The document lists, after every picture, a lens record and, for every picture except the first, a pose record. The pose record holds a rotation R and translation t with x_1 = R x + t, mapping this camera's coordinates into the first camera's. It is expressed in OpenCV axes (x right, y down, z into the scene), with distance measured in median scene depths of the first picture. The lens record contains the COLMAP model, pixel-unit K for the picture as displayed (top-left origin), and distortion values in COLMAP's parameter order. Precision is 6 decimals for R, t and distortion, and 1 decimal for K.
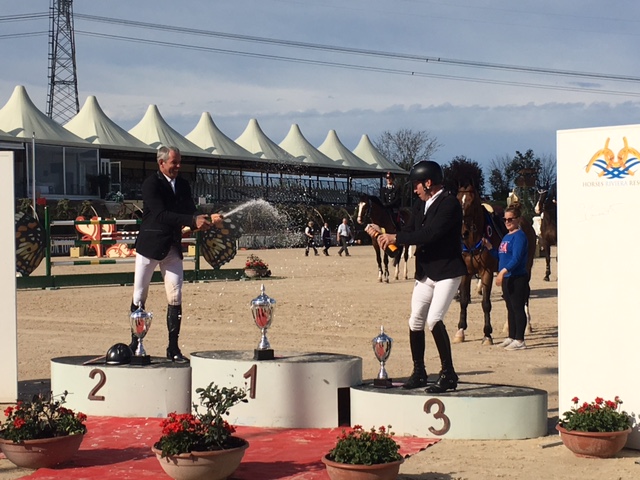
lens RADIAL K [[1214.5, 0, 319.8], [0, 1214.5, 238.2], [0, 0, 1]] dist [0.066527, 0.000000]
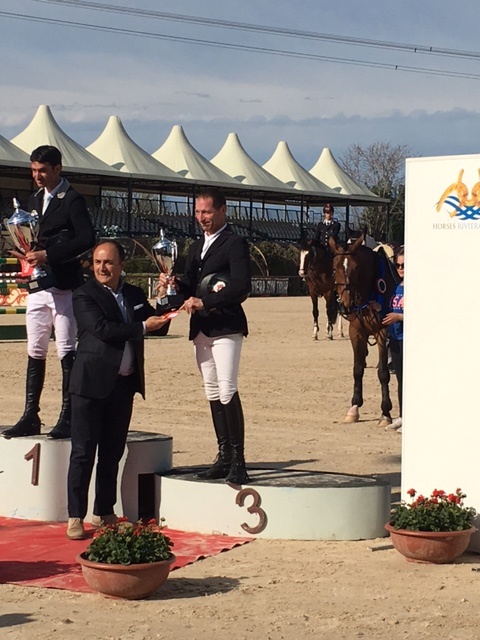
lens RADIAL K [[1614.4, 0, 240.1], [0, 1614.4, 321.3], [0, 0, 1]] dist [0.066698, 0.000000]
pose [[0.999640, 0.016199, -0.021382, 0.109421], [-0.015712, 0.999617, 0.022771, -0.003653], [0.021742, -0.022426, 0.999512, -0.070527]]
